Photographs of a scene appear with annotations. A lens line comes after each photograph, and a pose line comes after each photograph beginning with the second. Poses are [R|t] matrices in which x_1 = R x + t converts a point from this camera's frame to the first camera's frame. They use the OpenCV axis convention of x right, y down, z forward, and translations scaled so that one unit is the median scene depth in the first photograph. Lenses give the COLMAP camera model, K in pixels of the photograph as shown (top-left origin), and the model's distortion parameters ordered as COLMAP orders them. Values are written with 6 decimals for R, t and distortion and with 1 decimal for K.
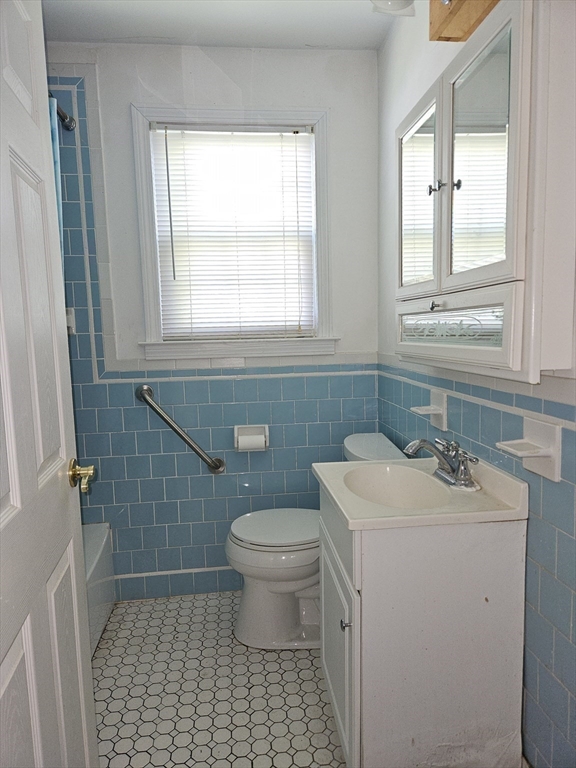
lens RADIAL K [[513.2, 0, 284.5], [0, 513.2, 384.0], [0, 0, 1]] dist [0.061579, -0.044760]
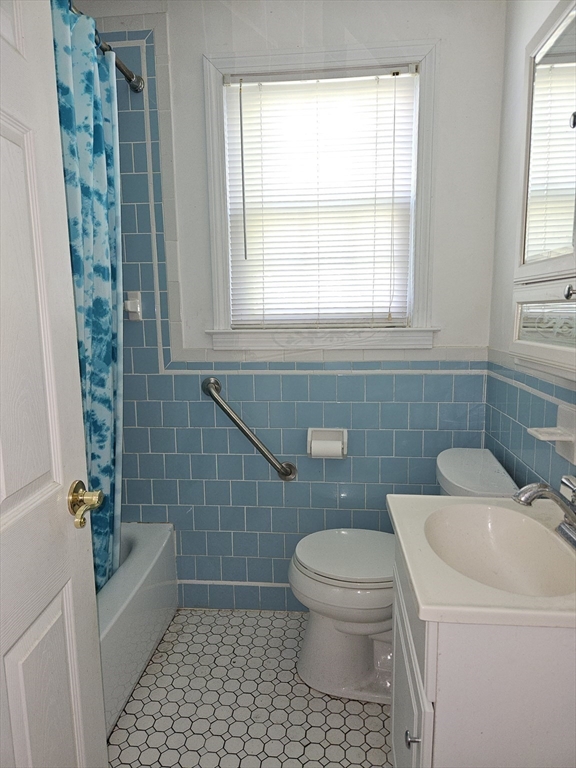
lens RADIAL K [[513.2, 0, 286.9], [0, 513.2, 387.3], [0, 0, 1]] dist [0.061579, -0.044760]
pose [[0.978925, 0.041745, -0.199908, 0.039114], [-0.033418, 0.998435, 0.044849, -0.026767], [0.201468, -0.037224, 0.978788, 0.149617]]
